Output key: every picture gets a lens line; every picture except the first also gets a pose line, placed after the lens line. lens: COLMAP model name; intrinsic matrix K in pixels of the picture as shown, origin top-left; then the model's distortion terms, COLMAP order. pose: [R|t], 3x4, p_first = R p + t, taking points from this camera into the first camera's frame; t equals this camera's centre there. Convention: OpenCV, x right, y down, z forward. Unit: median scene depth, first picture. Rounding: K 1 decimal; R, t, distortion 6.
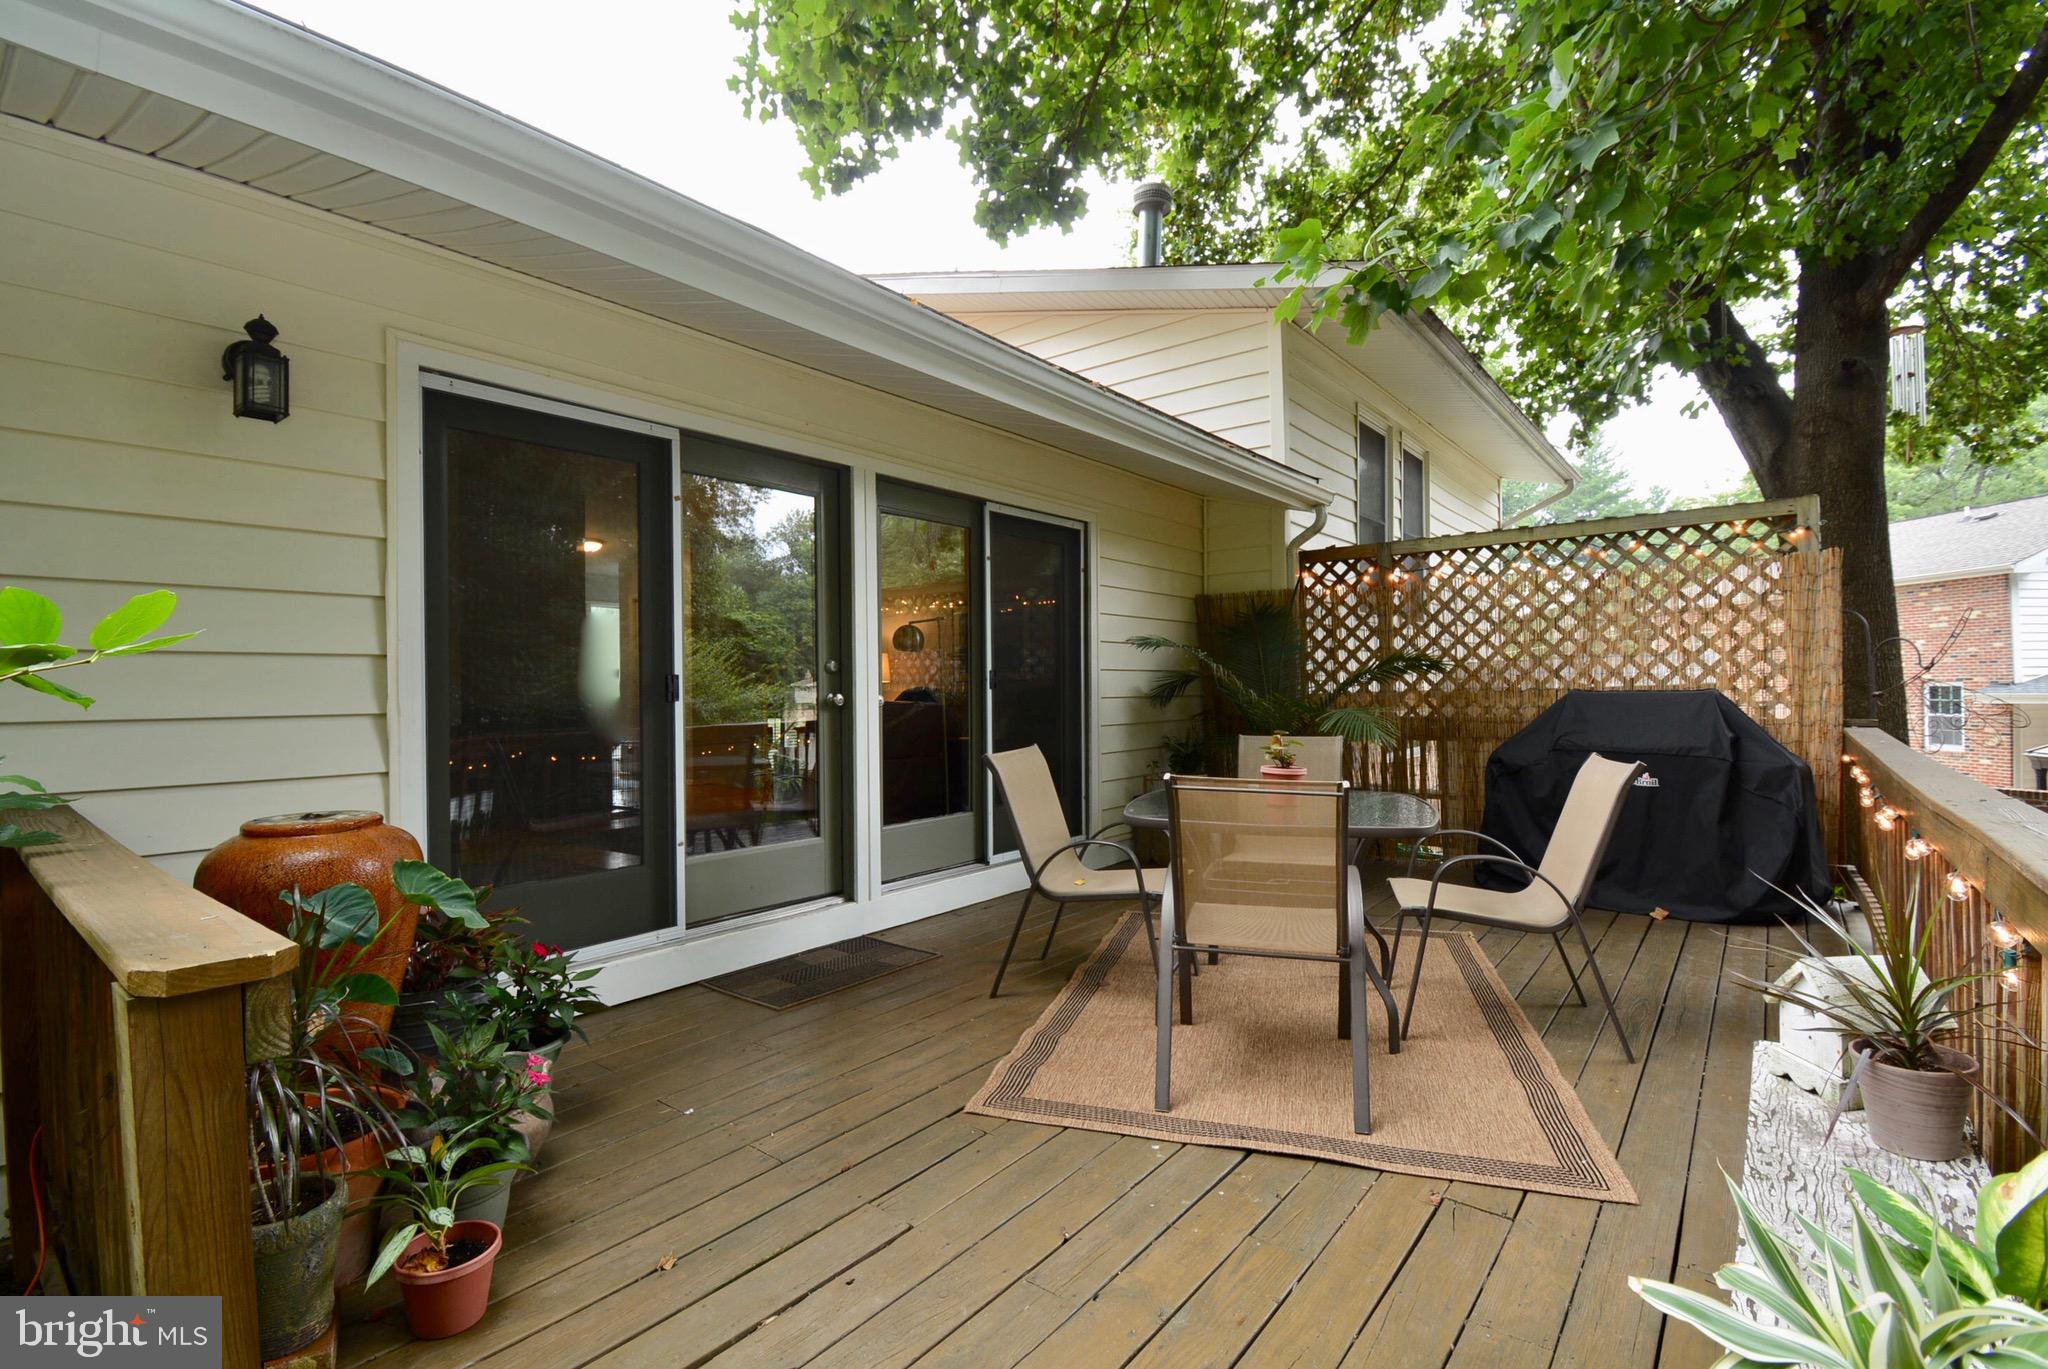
lens RADIAL K [[911.0, 0, 1032.8], [0, 911.0, 683.7], [0, 0, 1]] dist [-0.010112, -0.002851]
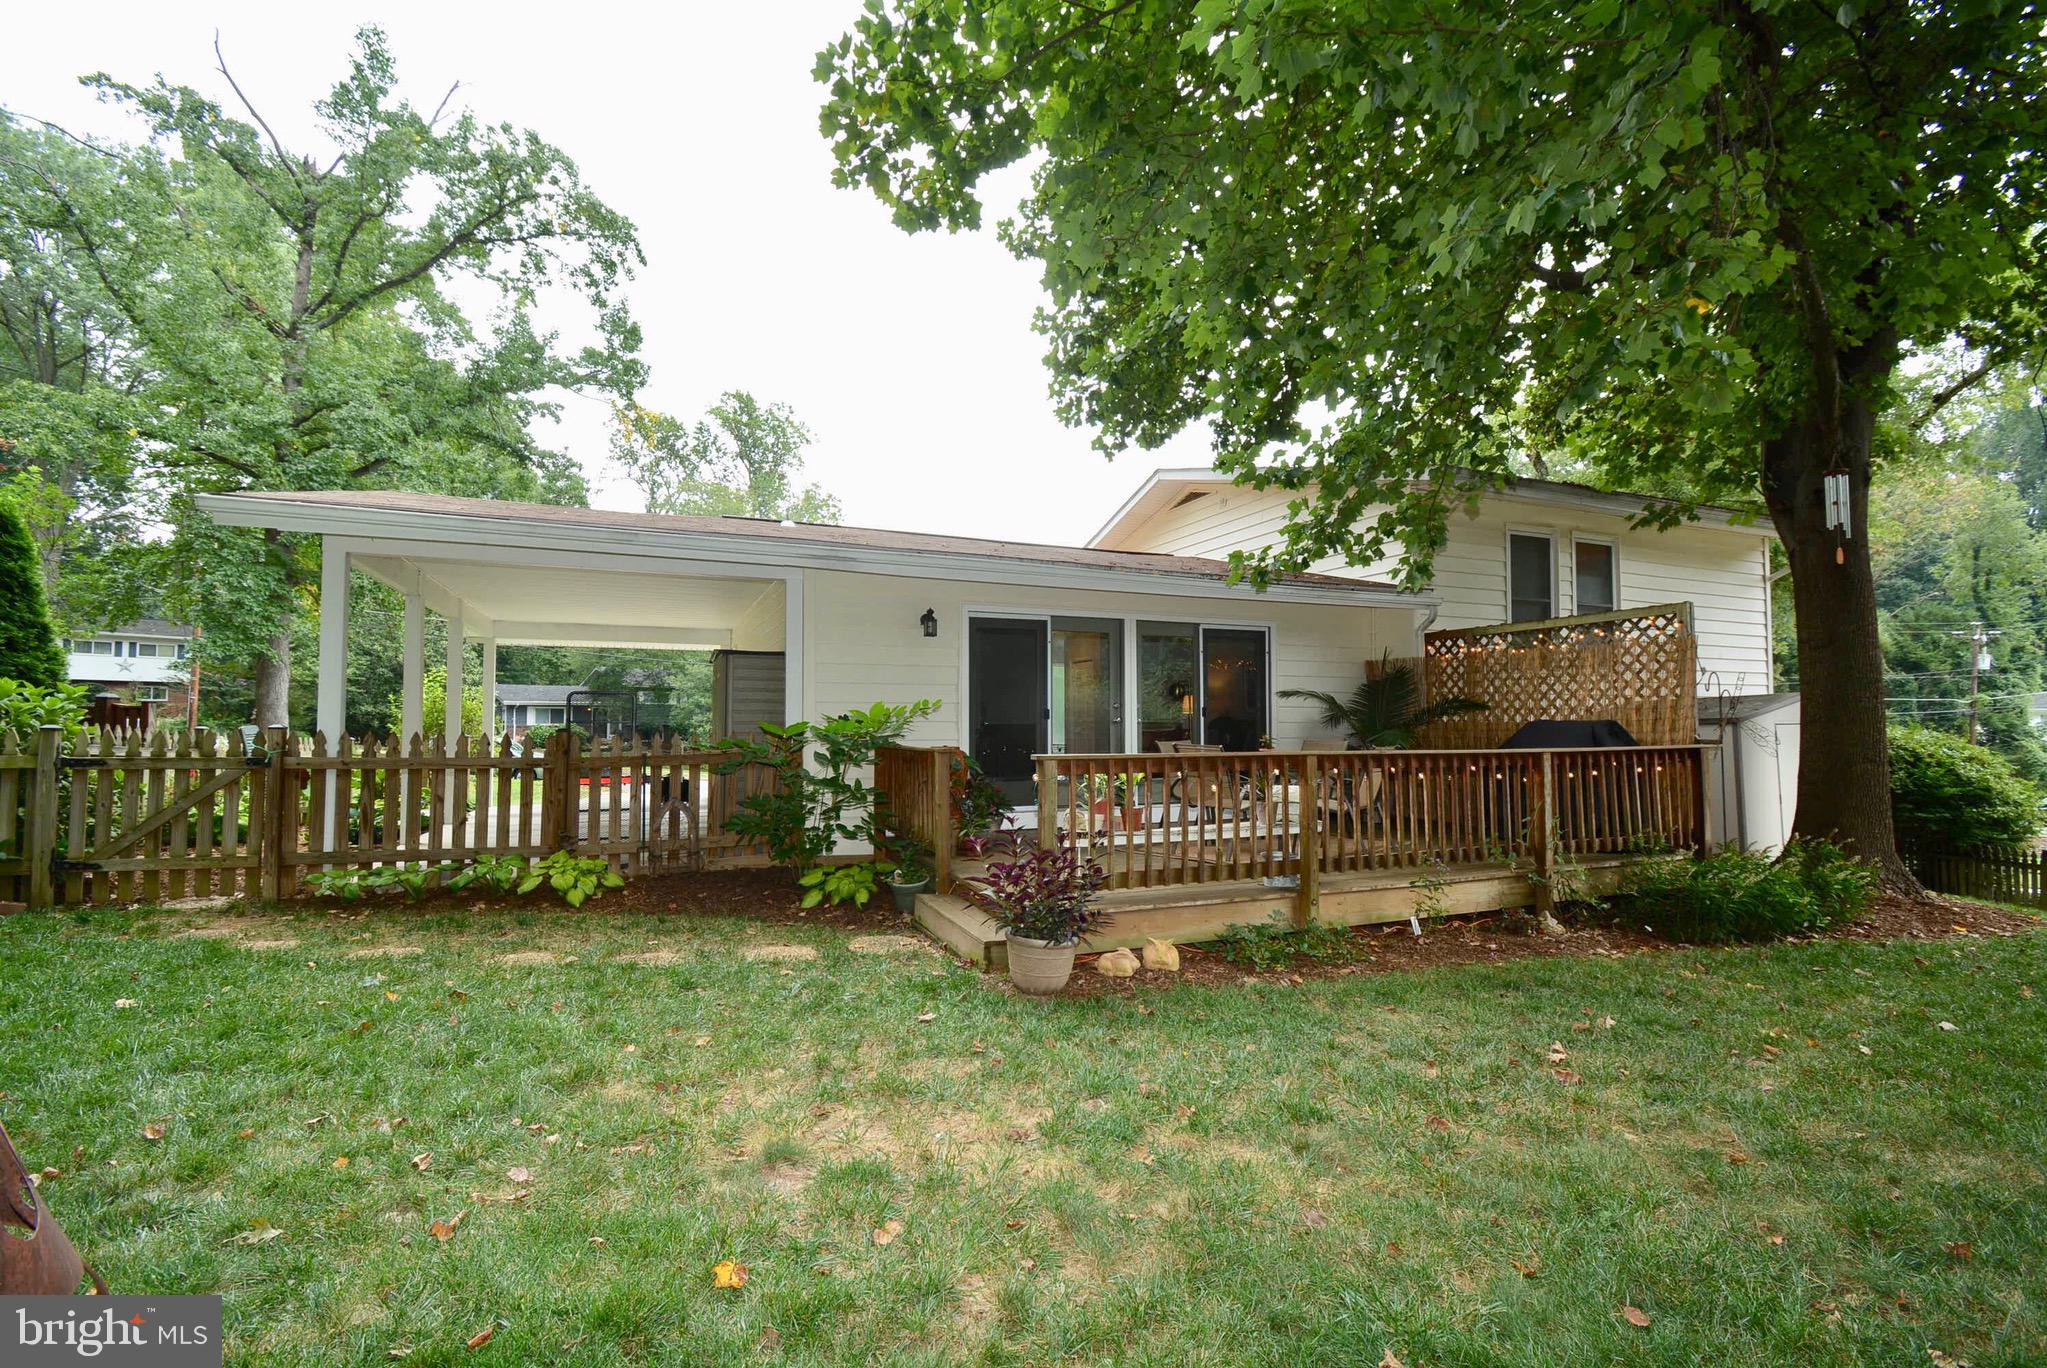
lens RADIAL K [[910.5, 0, 1025.9], [0, 910.5, 690.8], [0, 0, 1]] dist [-0.010112, -0.002851]
pose [[0.863410, -0.002022, -0.504499, 0.588325], [-0.008909, 0.999775, -0.019254, -0.007757], [0.504424, 0.021119, 0.863198, -0.876000]]
